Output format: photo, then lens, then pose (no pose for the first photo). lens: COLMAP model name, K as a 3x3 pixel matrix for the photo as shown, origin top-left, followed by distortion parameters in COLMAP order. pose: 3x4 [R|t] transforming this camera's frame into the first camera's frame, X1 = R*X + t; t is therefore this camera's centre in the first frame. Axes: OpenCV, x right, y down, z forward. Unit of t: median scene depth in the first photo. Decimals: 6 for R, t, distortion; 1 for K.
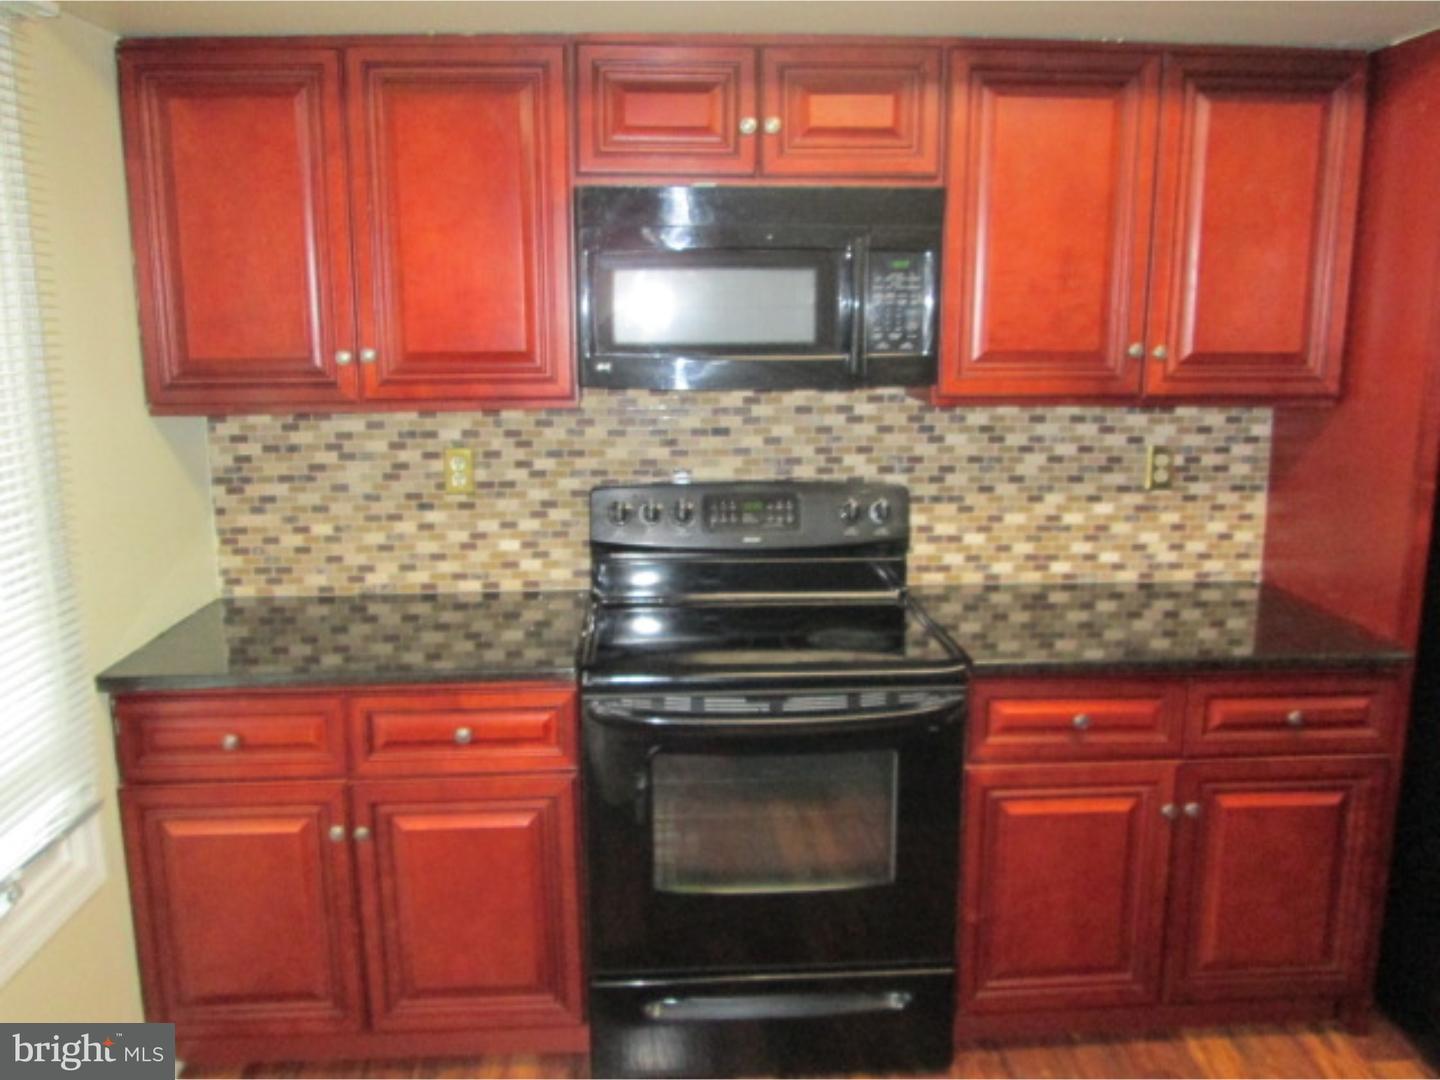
lens RADIAL K [[1201.8, 0, 718.5], [0, 1201.8, 533.6], [0, 0, 1]] dist [-0.043317, 0.017688]
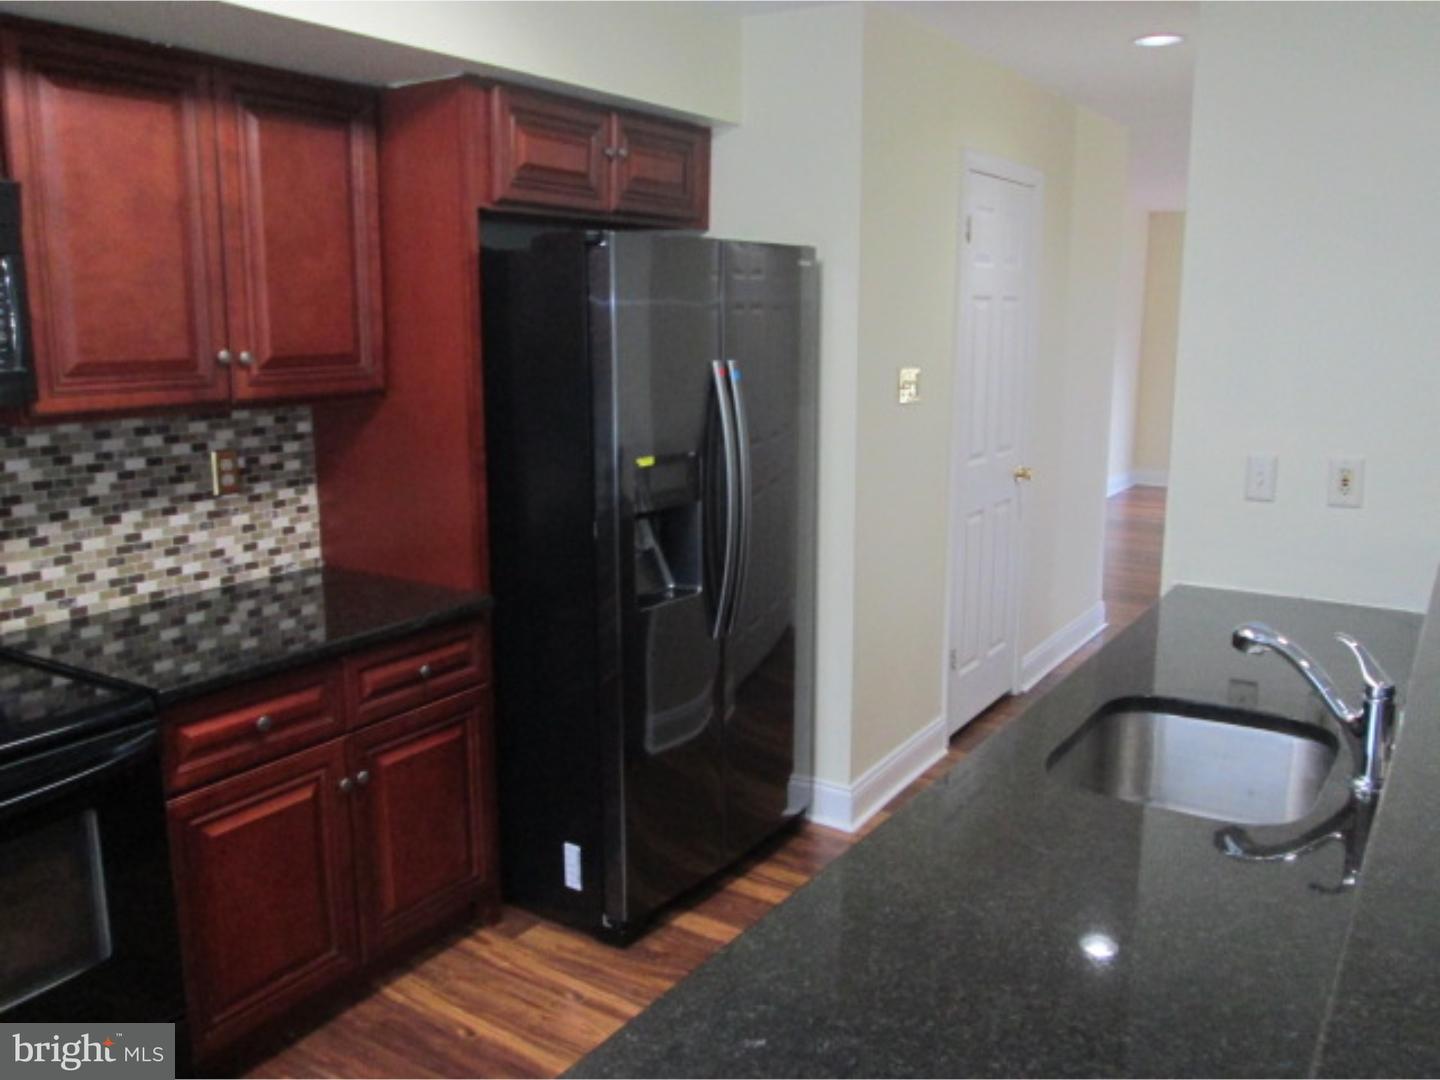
lens RADIAL K [[1201.8, 0, 718.5], [0, 1201.8, 533.6], [0, 0, 1]] dist [-0.043317, 0.017688]
pose [[0.584652, -0.148571, 0.797564, -0.202335], [0.155914, 0.985340, 0.069258, -0.008601], [-0.796161, 0.083859, 0.599245, 0.063619]]
